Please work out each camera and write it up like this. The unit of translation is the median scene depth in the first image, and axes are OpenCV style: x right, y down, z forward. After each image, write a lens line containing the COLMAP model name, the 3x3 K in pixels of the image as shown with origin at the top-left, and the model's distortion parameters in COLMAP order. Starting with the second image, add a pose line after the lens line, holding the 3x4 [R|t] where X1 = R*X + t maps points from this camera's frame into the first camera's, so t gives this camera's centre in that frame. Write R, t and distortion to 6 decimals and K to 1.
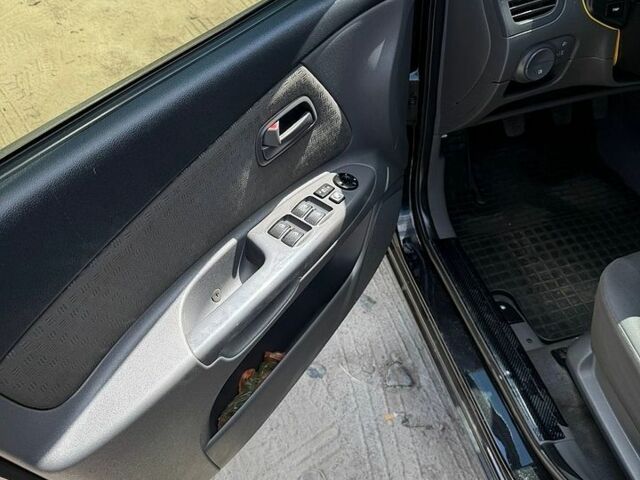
lens RADIAL K [[600.5, 0, 321.4], [0, 600.5, 220.8], [0, 0, 1]] dist [0.109510, -0.194305]
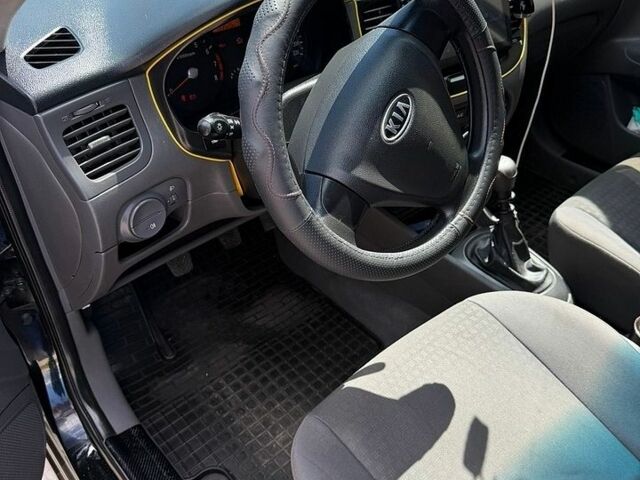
lens RADIAL K [[600.5, 0, 321.4], [0, 600.5, 220.8], [0, 0, 1]] dist [0.109510, -0.194305]
pose [[0.886065, -0.228745, 0.403193, 0.168563], [0.285641, 0.954449, -0.086239, -0.085038], [-0.365100, 0.191581, 0.911042, 0.134053]]
